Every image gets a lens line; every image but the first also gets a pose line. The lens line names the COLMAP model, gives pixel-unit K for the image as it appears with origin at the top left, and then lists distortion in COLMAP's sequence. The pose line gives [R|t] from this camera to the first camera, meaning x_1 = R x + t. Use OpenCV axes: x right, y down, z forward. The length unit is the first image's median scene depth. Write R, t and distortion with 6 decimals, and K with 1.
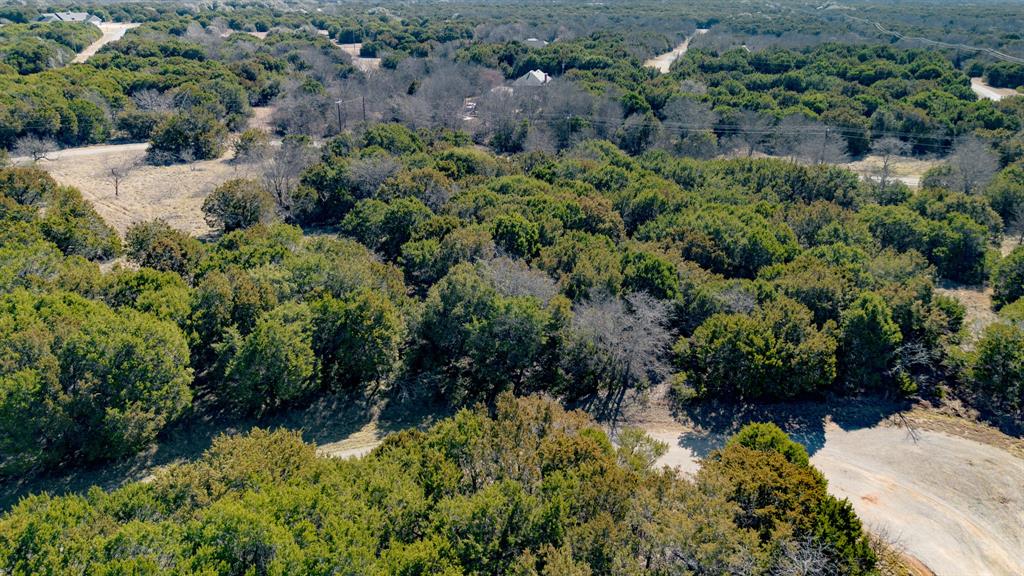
lens RADIAL K [[723.1, 0, 509.2], [0, 723.1, 287.9], [0, 0, 1]] dist [0.074549, -0.079865]
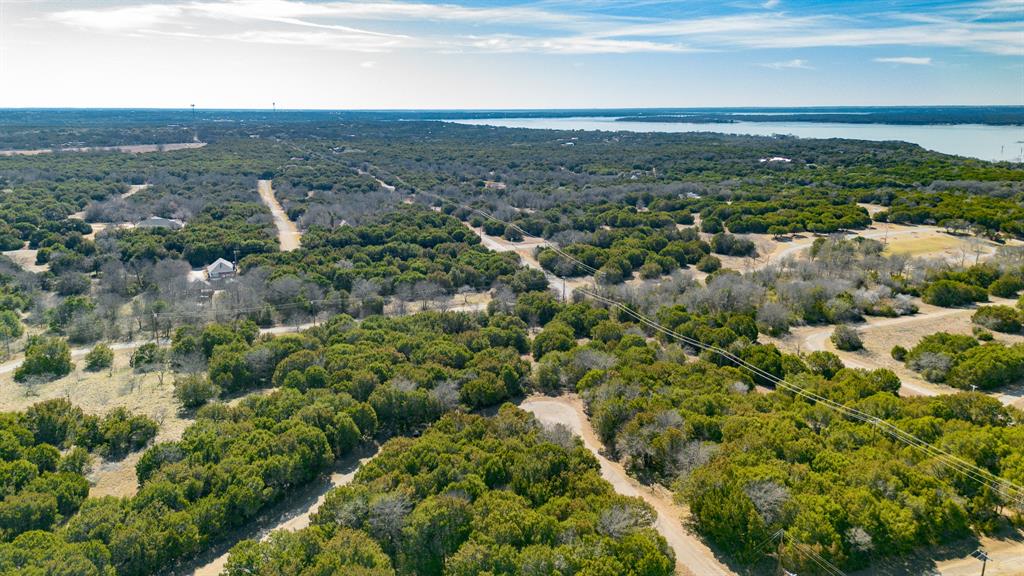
lens RADIAL K [[723.1, 0, 516.1], [0, 723.1, 283.2], [0, 0, 1]] dist [0.074549, -0.079865]
pose [[0.797635, -0.142126, 0.586156, -1.018191], [0.227199, 0.971054, -0.073718, -0.075094], [-0.558712, 0.191974, 0.806838, -1.290129]]
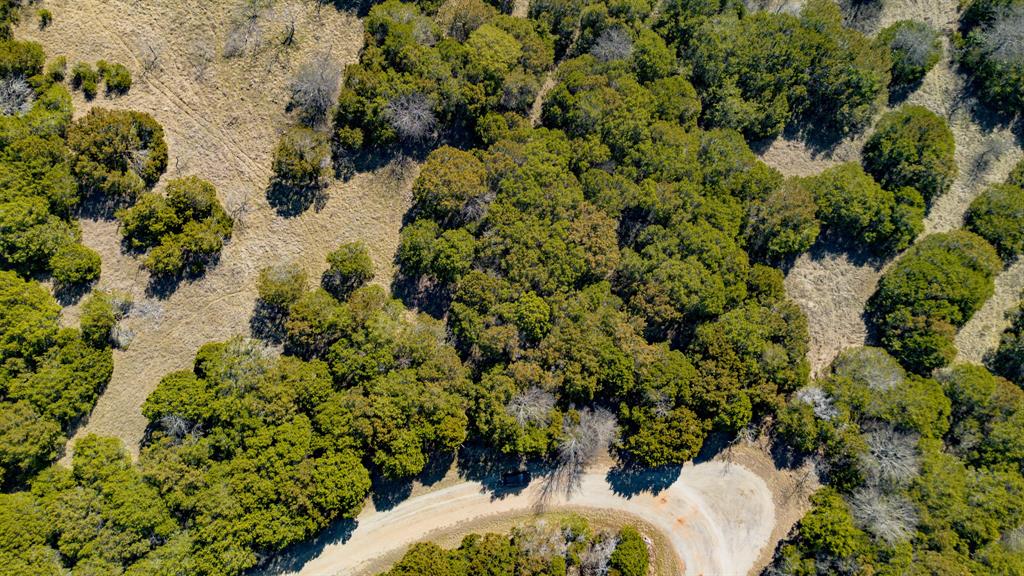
lens RADIAL K [[723.1, 0, 507.4], [0, 723.1, 286.6], [0, 0, 1]] dist [0.074549, -0.079865]
pose [[0.999514, 0.028333, -0.013029, -0.025148], [-0.001941, 0.473494, 0.880795, -1.383519], [0.031125, -0.880341, 0.473319, 0.373682]]
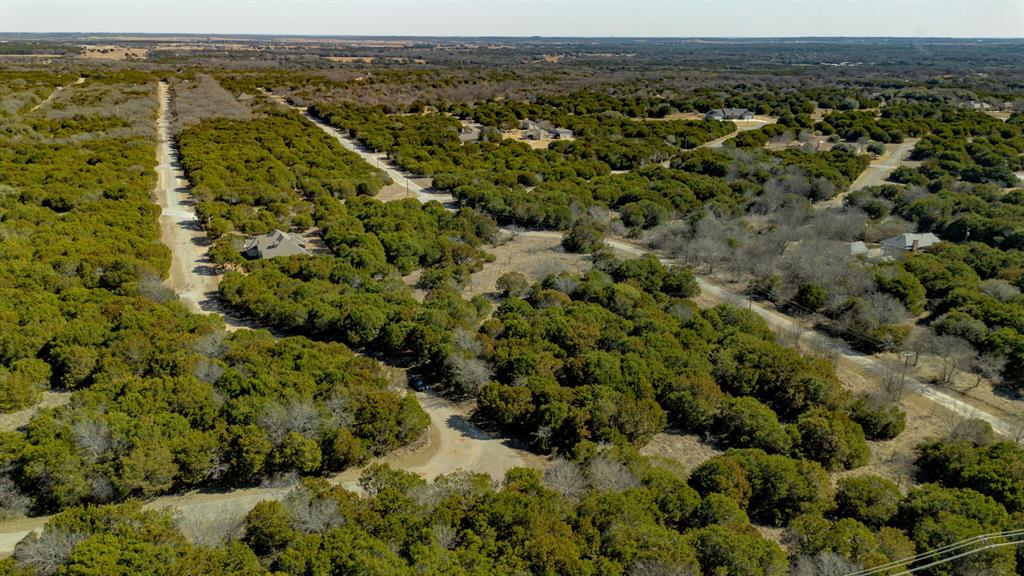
lens RADIAL K [[723.1, 0, 509.2], [0, 723.1, 292.2], [0, 0, 1]] dist [0.074549, -0.079865]
pose [[0.567151, 0.275156, -0.776292, 1.708412], [-0.314075, 0.943575, 0.104990, -0.414903], [0.761378, 0.184269, 0.621569, -0.425616]]
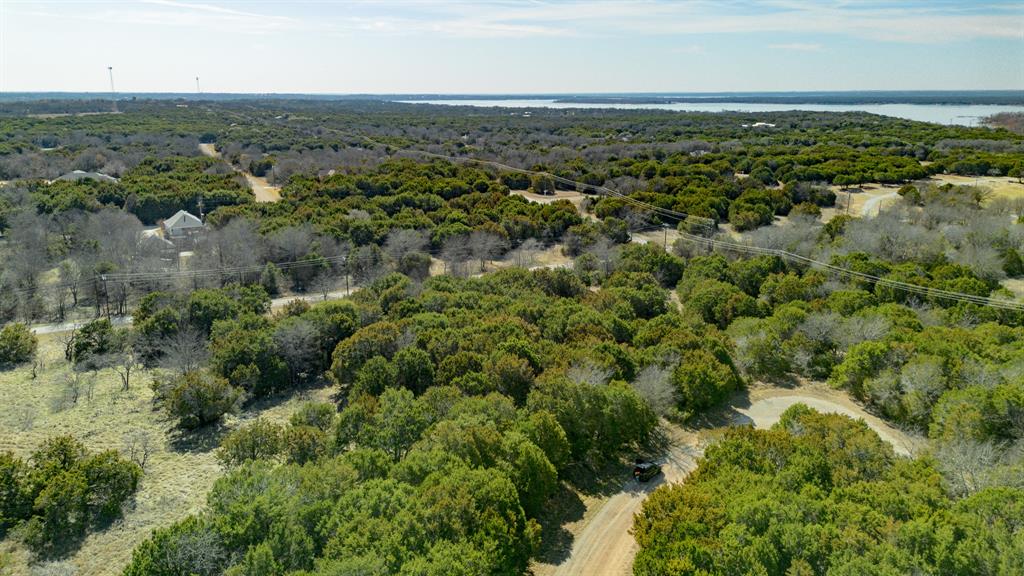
lens RADIAL K [[723.1, 0, 513.0], [0, 723.1, 288.8], [0, 0, 1]] dist [0.074549, -0.079865]
pose [[0.740584, -0.175444, 0.648656, -0.902898], [0.253237, 0.967011, -0.027576, -0.160677], [-0.622419, 0.184686, 0.760582, -0.088332]]
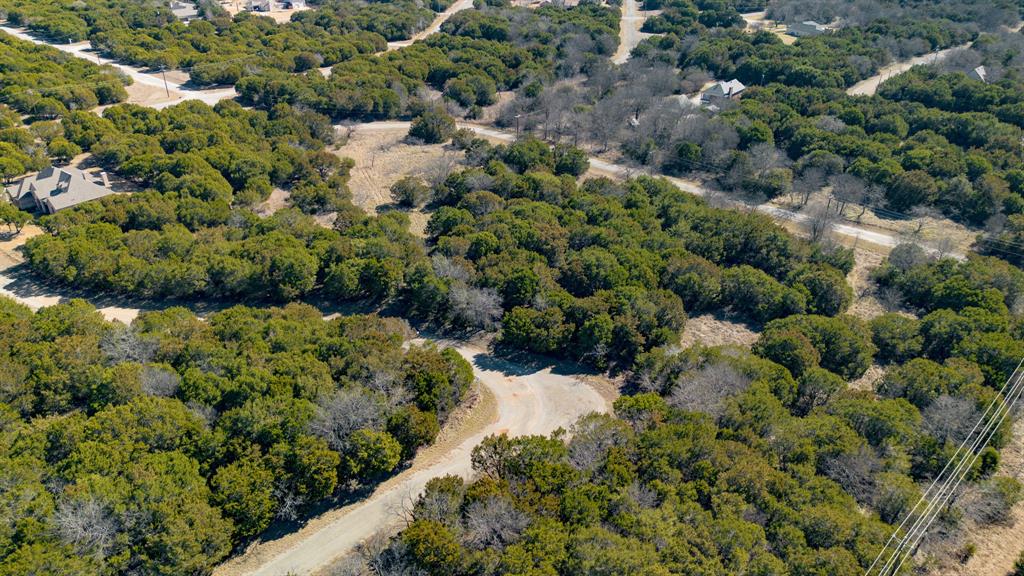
lens RADIAL K [[723.1, 0, 510.3], [0, 723.1, 288.5], [0, 0, 1]] dist [0.074549, -0.079865]
pose [[0.872333, 0.237804, -0.427182, 0.947004], [-0.185804, 0.969433, 0.160240, -0.287091], [0.452230, -0.060411, 0.889853, -0.732533]]
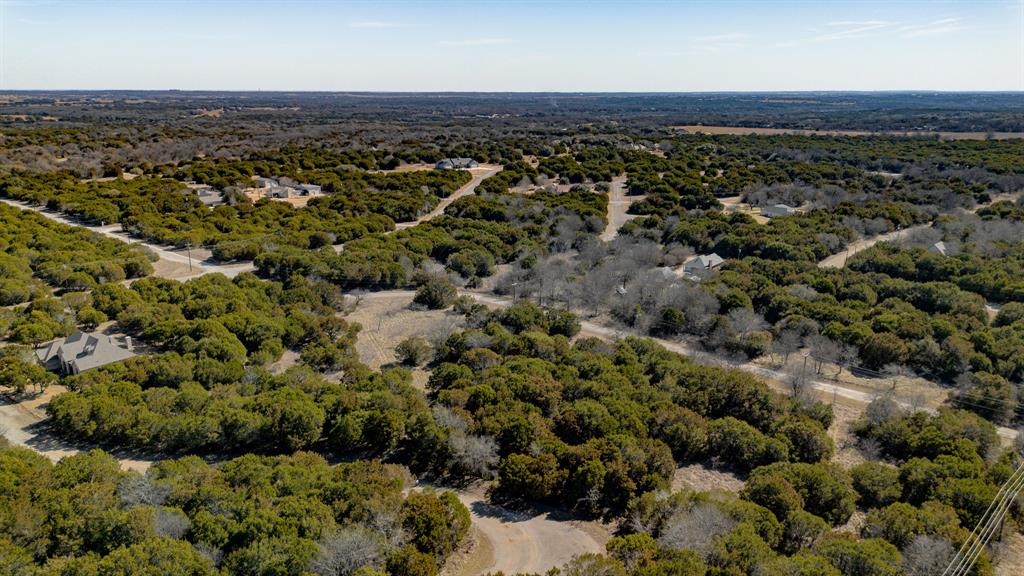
lens RADIAL K [[723.1, 0, 510.6], [0, 723.1, 284.5], [0, 0, 1]] dist [0.074549, -0.079865]
pose [[0.873801, 0.123921, -0.470228, 1.032799], [-0.181975, 0.980054, -0.079877, -0.240824], [0.450950, 0.155366, 0.878923, -0.862030]]
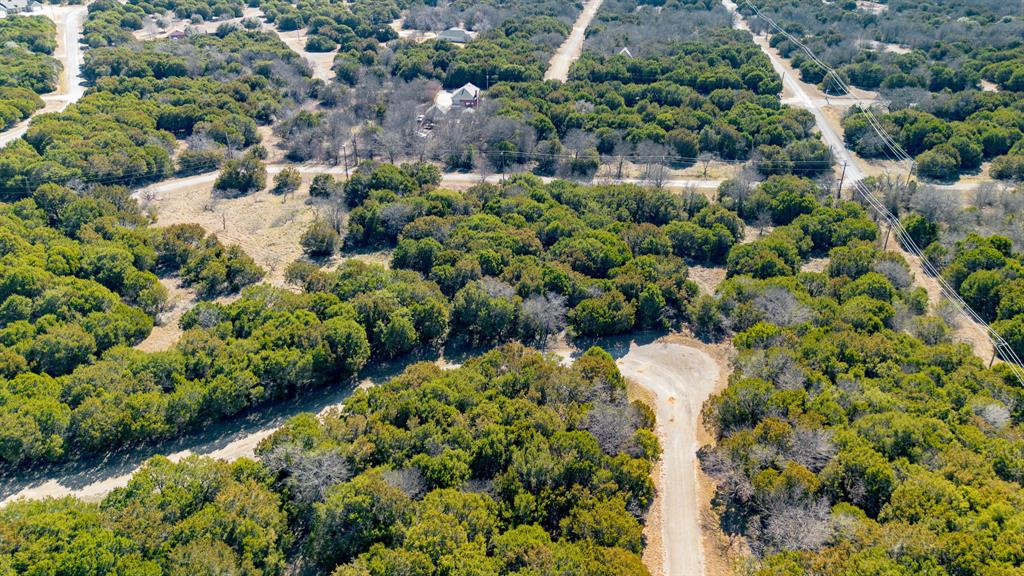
lens RADIAL K [[723.1, 0, 509.4], [0, 723.1, 289.9], [0, 0, 1]] dist [0.074549, -0.079865]
pose [[0.992104, -0.061161, 0.109496, -0.162915], [0.049666, 0.993253, 0.104792, -0.201404], [-0.115167, -0.098527, 0.988448, -1.002228]]
